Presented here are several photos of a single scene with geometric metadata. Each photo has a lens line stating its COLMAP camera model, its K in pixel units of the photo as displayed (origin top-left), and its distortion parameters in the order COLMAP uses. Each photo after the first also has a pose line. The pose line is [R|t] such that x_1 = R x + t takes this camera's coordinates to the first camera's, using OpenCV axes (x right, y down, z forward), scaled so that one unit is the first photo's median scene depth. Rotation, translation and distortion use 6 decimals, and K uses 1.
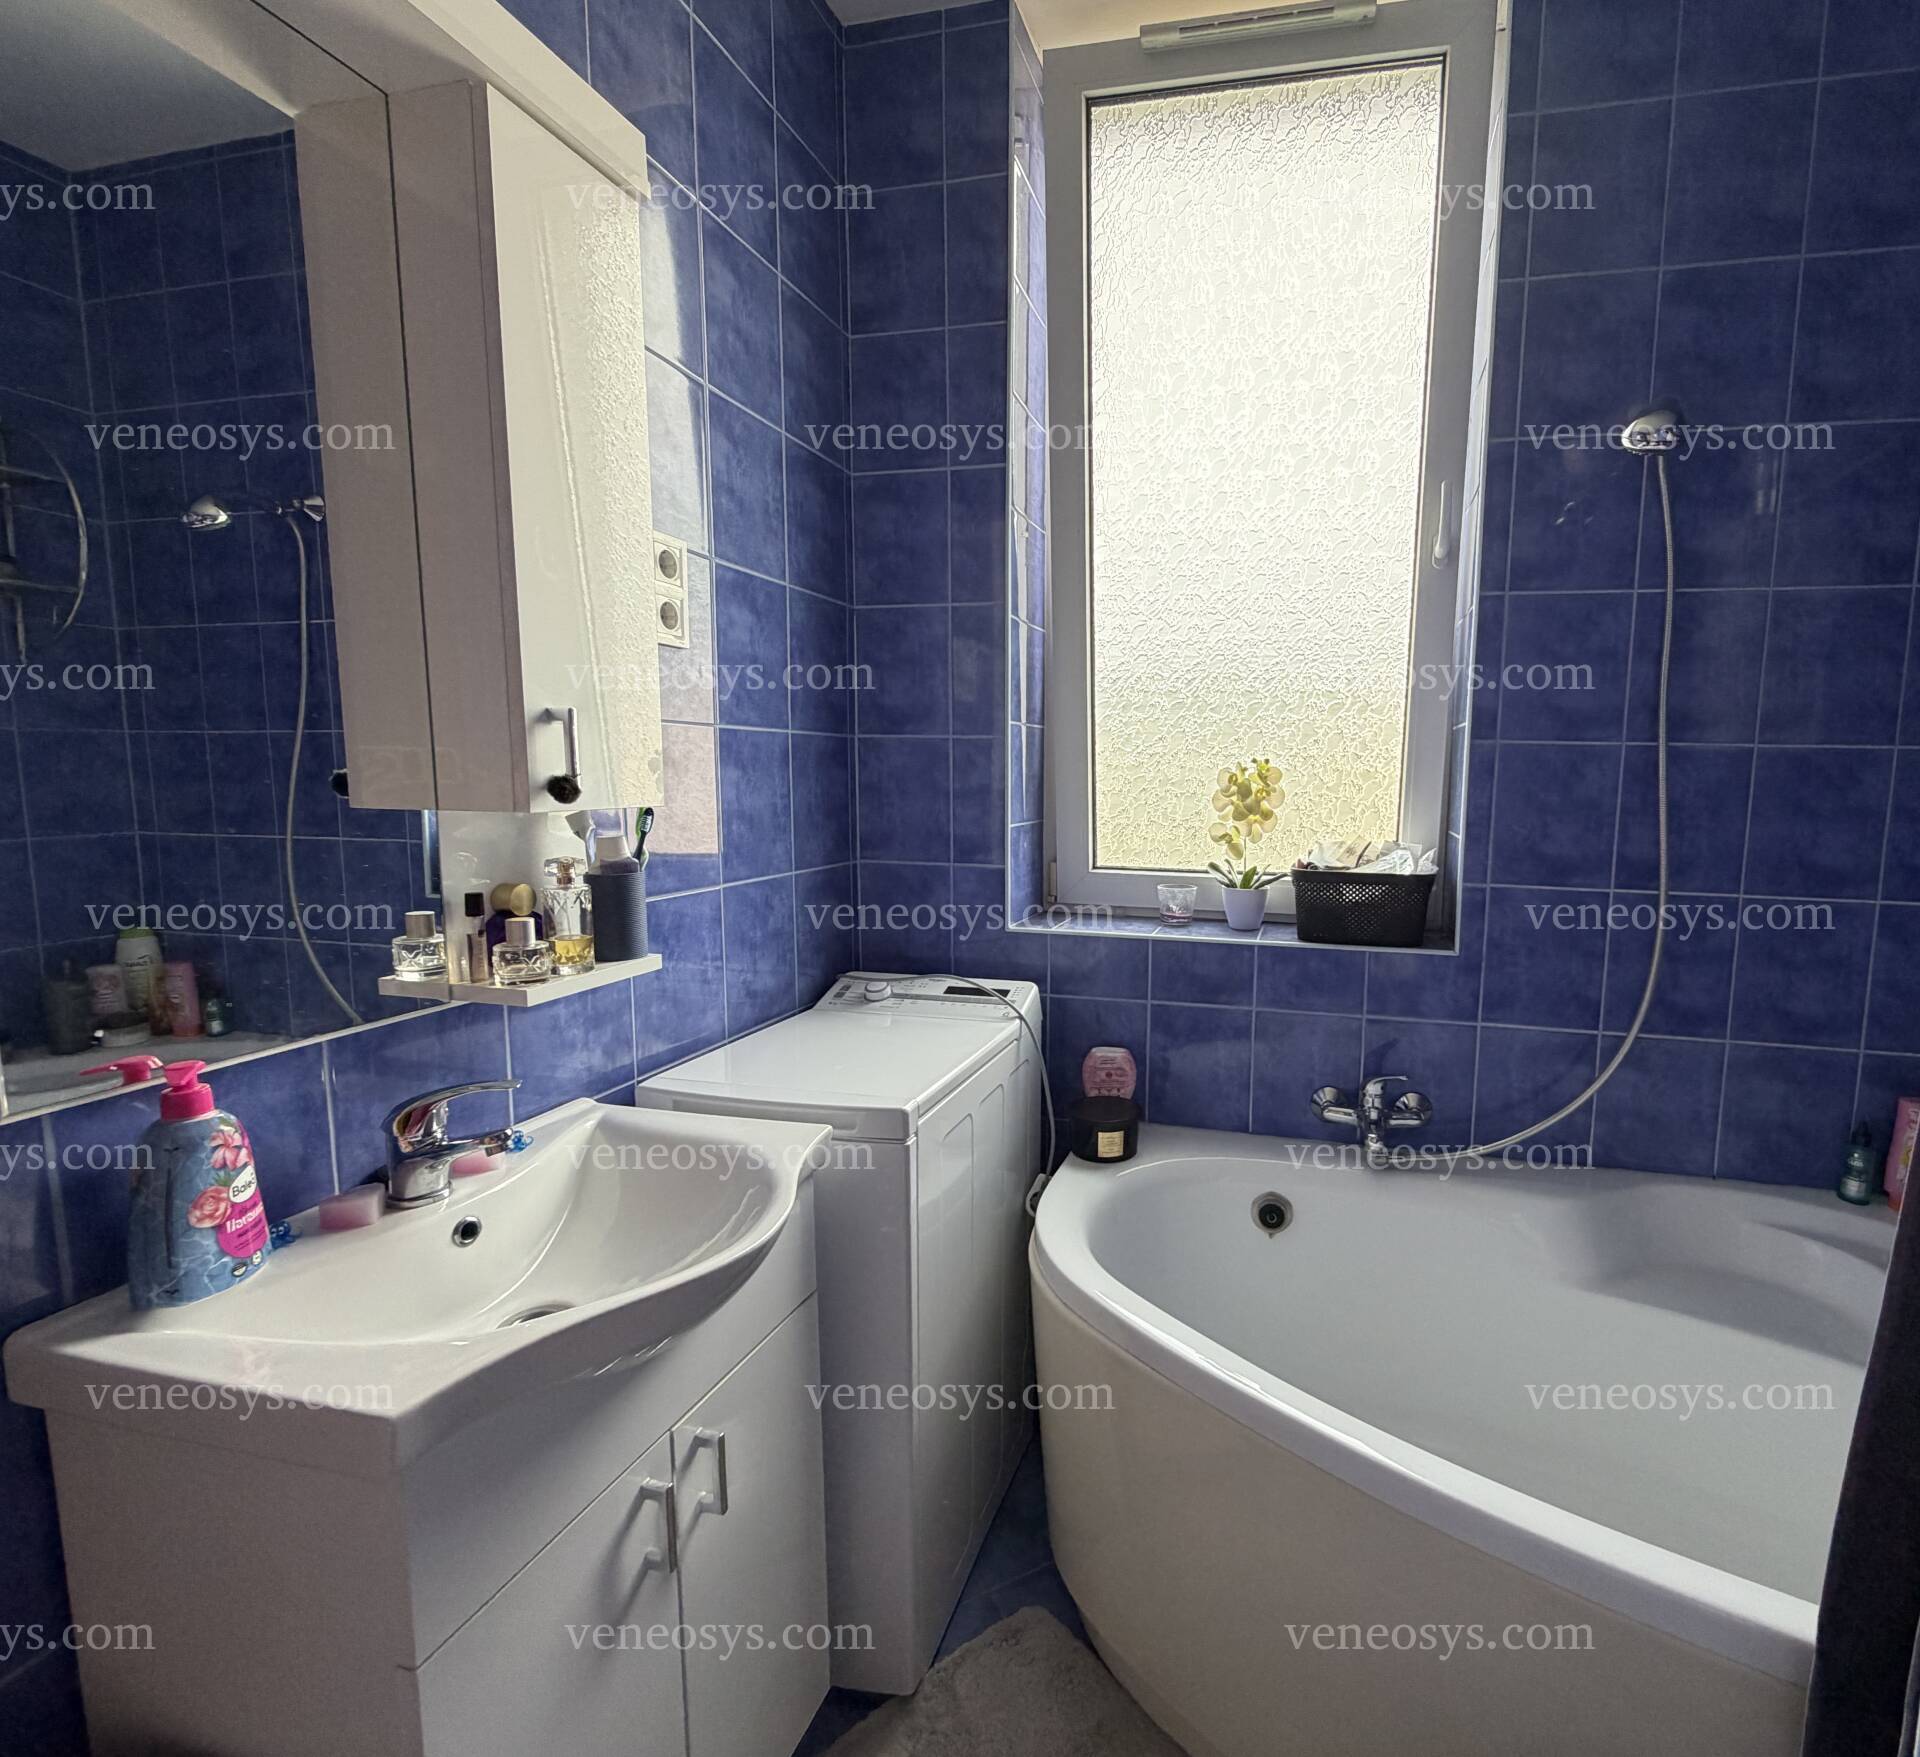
lens RADIAL K [[983.7, 0, 962.0], [0, 983.7, 869.1], [0, 0, 1]] dist [0.002137, 0.000376]
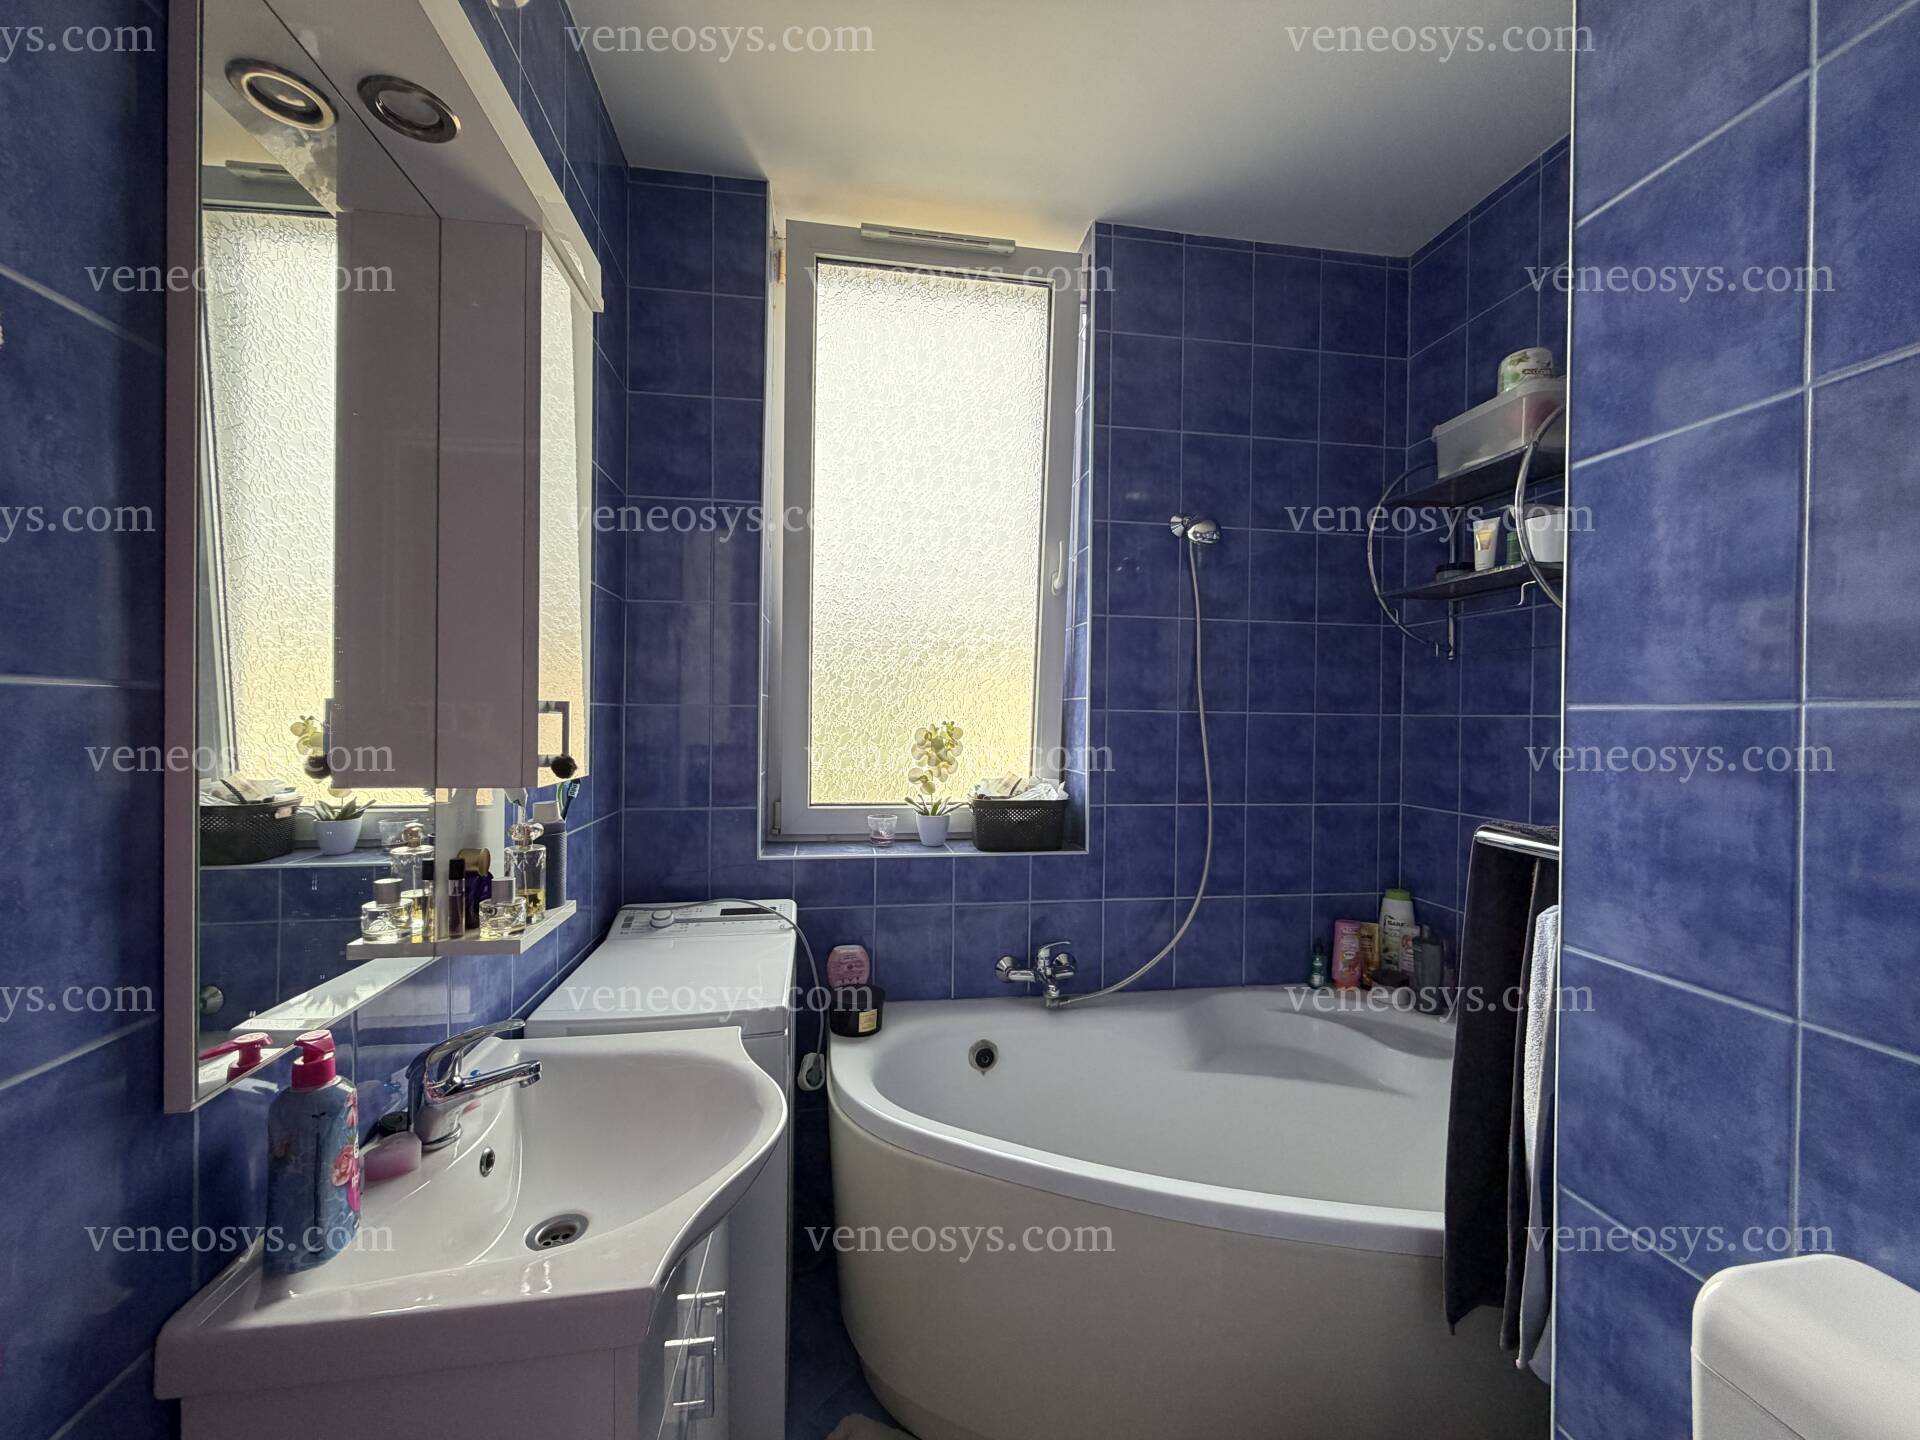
lens RADIAL K [[774.1, 0, 947.3], [0, 774.1, 717.7], [0, 0, 1]] dist [0.001194, 0.000121]
pose [[0.933383, -0.007174, 0.358810, -0.107158], [0.046313, 0.993848, -0.100605, -0.008164], [-0.355881, 0.110520, 0.927973, -0.022630]]
